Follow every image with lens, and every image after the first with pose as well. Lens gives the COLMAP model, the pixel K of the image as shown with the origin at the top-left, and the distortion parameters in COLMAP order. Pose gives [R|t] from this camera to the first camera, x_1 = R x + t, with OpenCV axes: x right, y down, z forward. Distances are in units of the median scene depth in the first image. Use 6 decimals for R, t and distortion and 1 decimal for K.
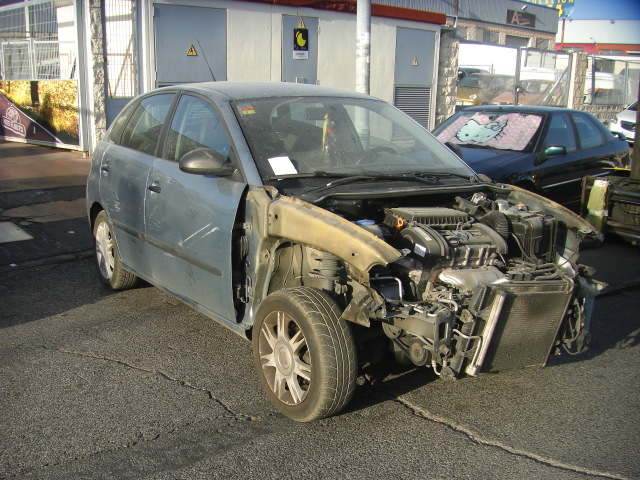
lens RADIAL K [[701.3, 0, 295.4], [0, 701.3, 307.0], [0, 0, 1]] dist [-0.155892, 0.027427]
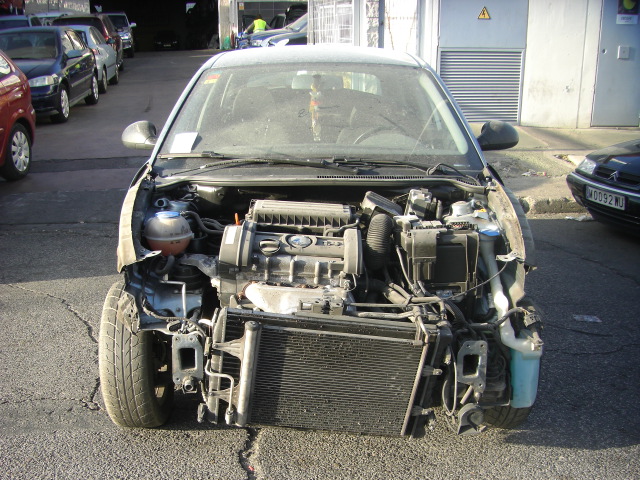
lens RADIAL K [[701.3, 0, 295.4], [0, 701.3, 307.0], [0, 0, 1]] dist [-0.155892, 0.027427]
pose [[0.842433, 0.163402, -0.513426, 0.555242], [-0.139161, 0.986559, 0.085645, -0.085525], [0.520520, -0.000701, 0.853849, 0.295776]]
